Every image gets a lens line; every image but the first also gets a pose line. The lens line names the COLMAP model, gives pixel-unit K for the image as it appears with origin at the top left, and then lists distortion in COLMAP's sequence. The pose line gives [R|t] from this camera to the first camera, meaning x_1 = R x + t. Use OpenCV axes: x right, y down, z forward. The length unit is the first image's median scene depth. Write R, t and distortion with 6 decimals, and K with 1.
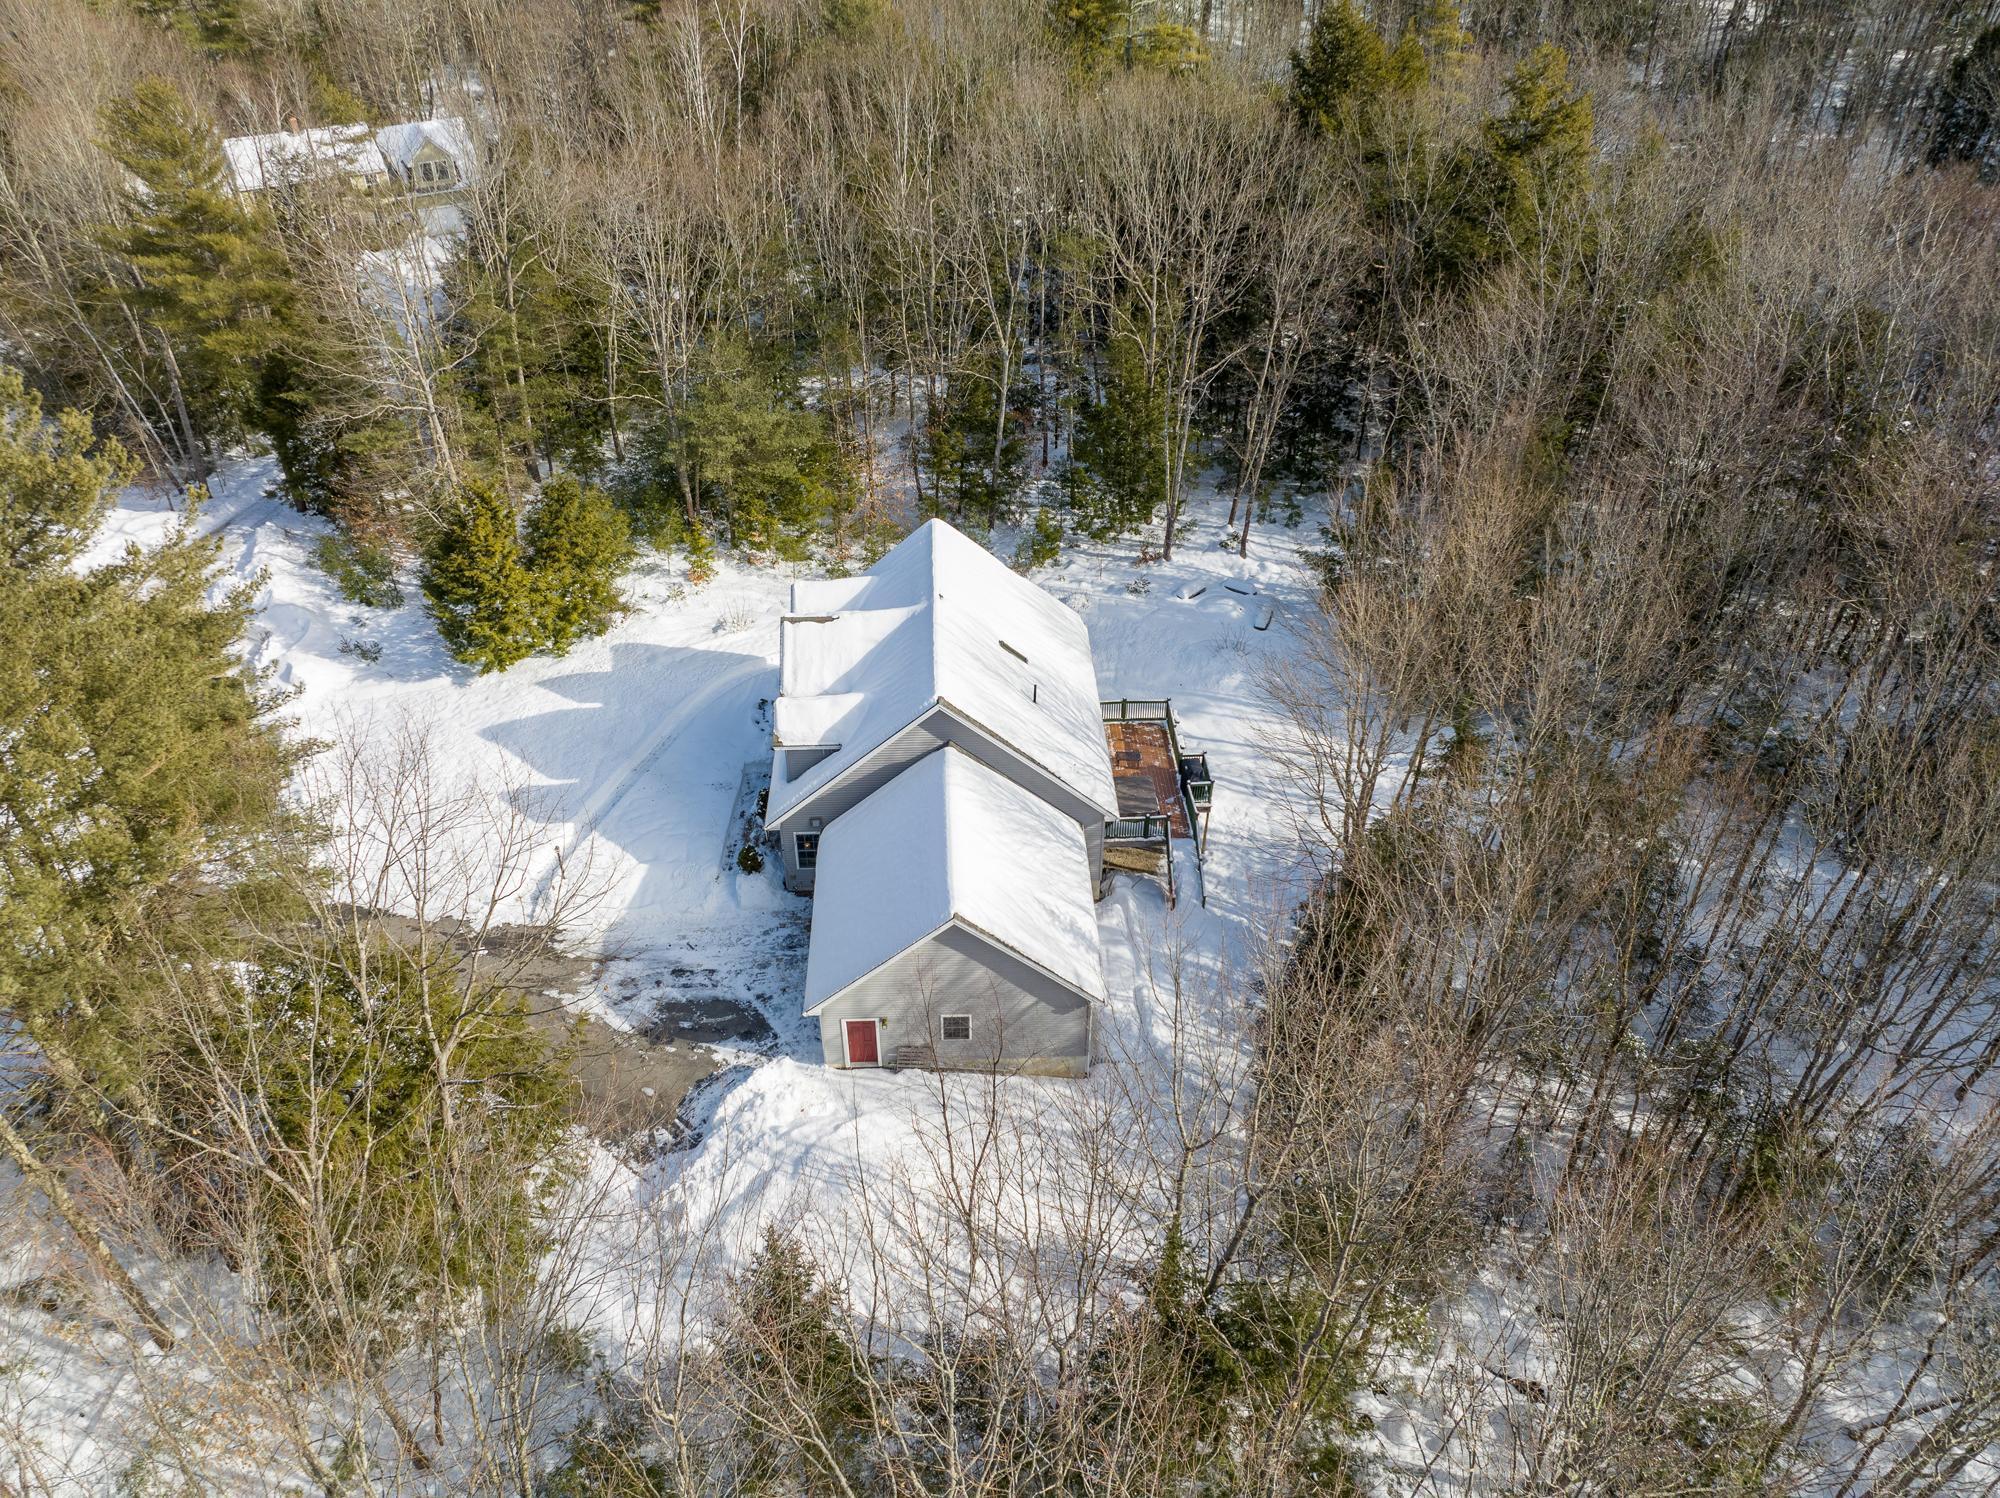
lens RADIAL K [[1405.0, 0, 998.5], [0, 1405.0, 744.8], [0, 0, 1]] dist [-0.009995, -0.001311]
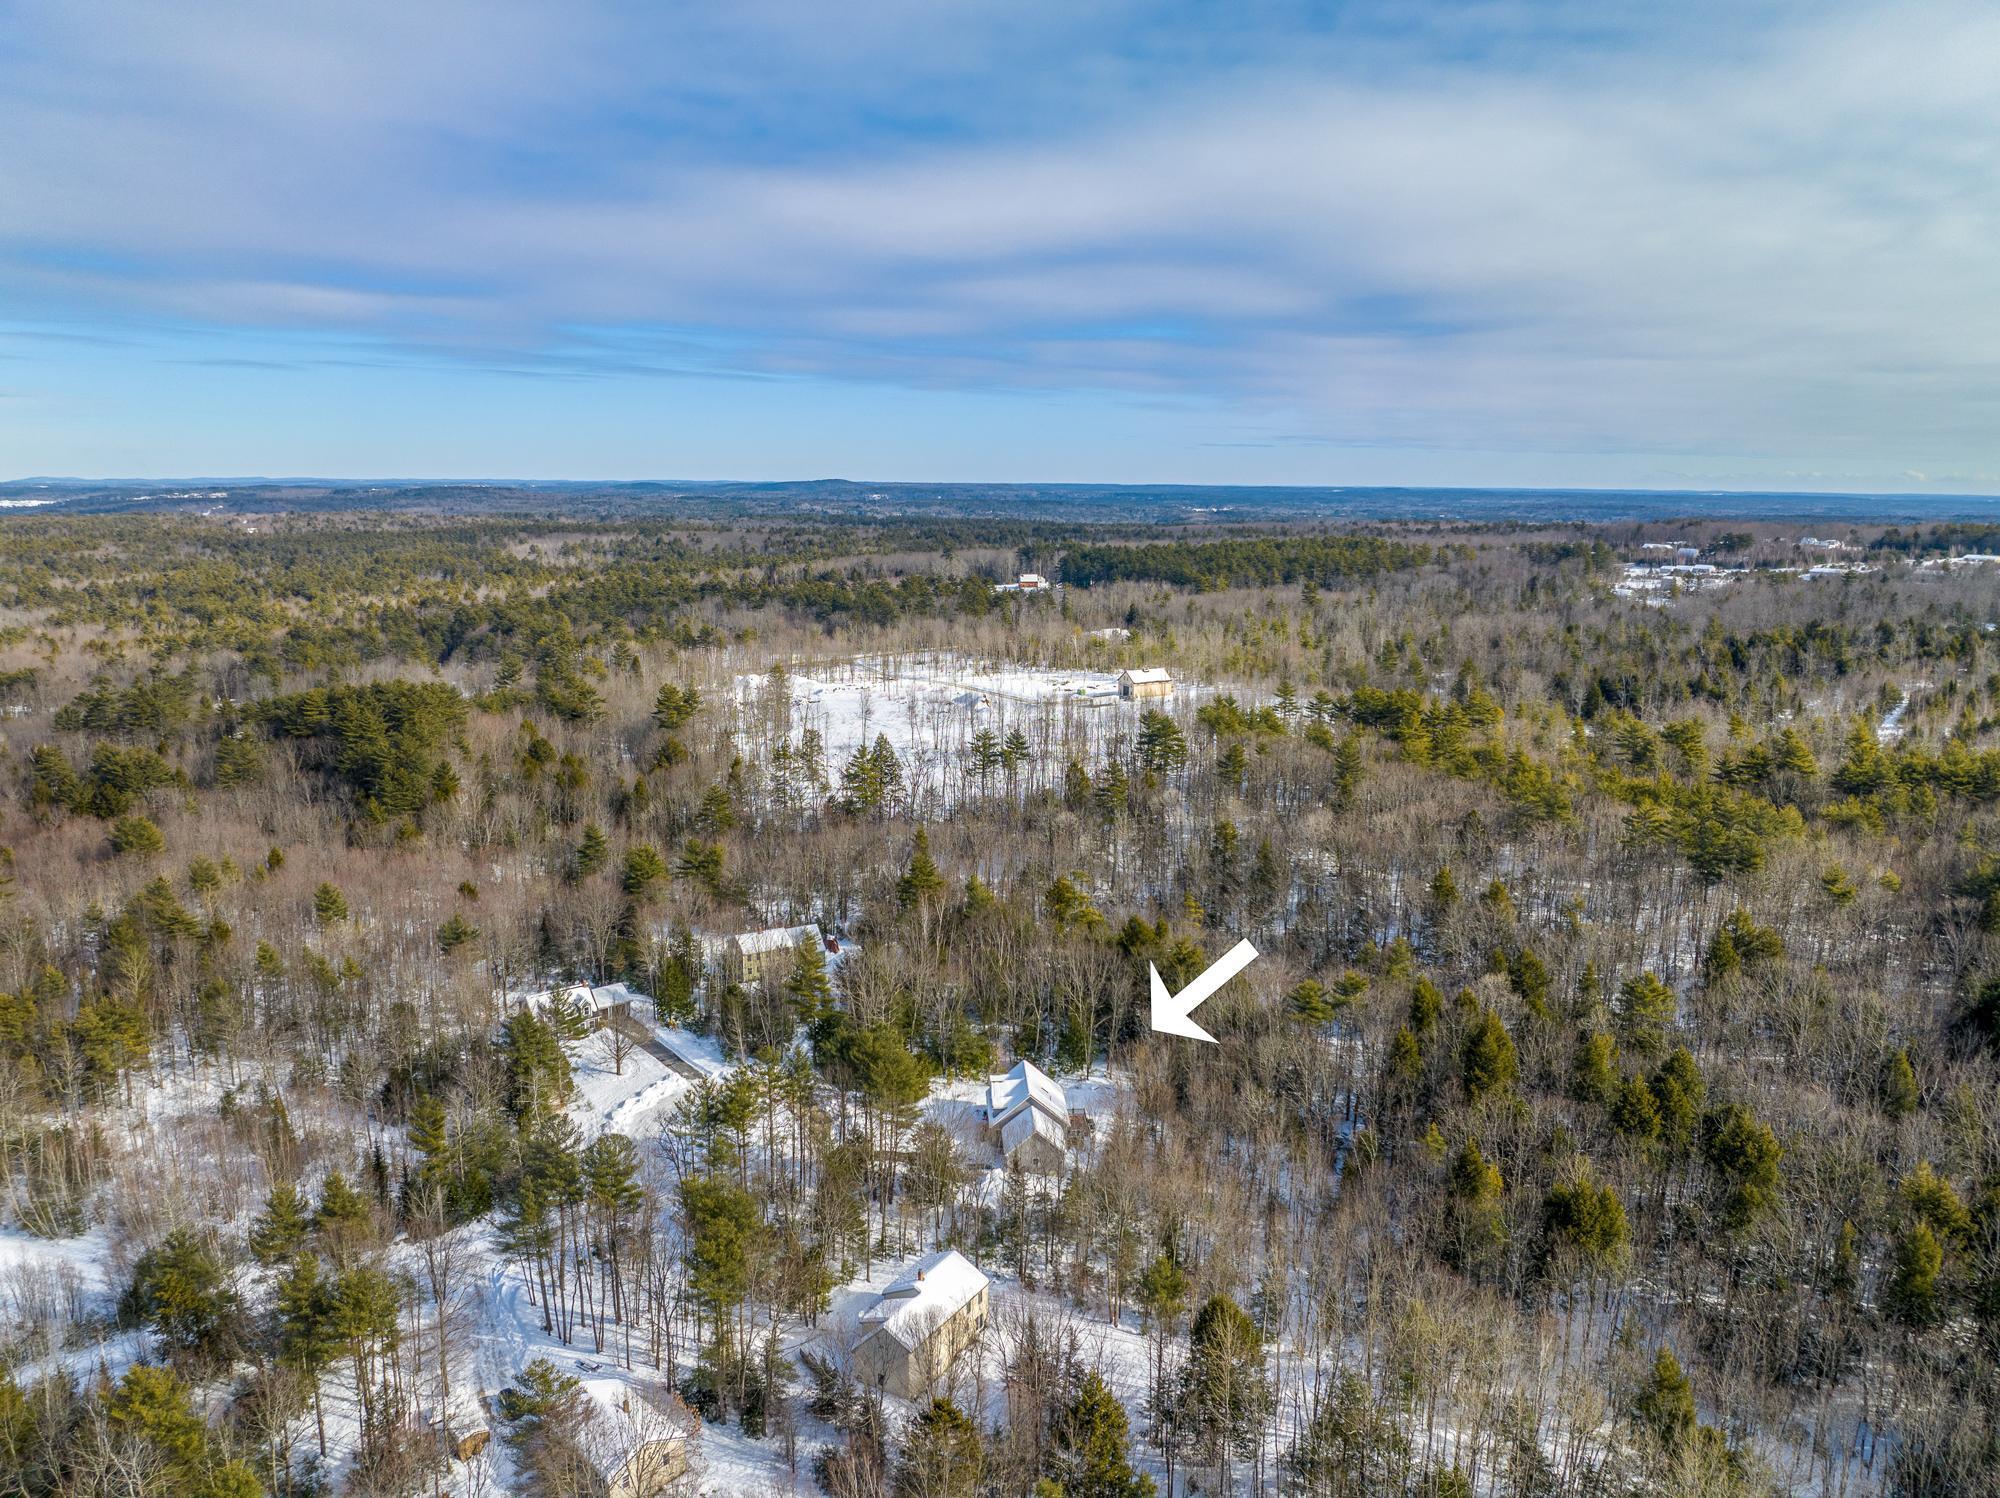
lens RADIAL K [[1405.0, 0, 999.7], [0, 1405.0, 744.7], [0, 0, 1]] dist [-0.009995, -0.001311]
pose [[0.999975, 0.003647, 0.006056, -0.121508], [-0.000627, 0.899037, -0.437871, 0.667579], [-0.007042, 0.437857, 0.899017, -2.553335]]
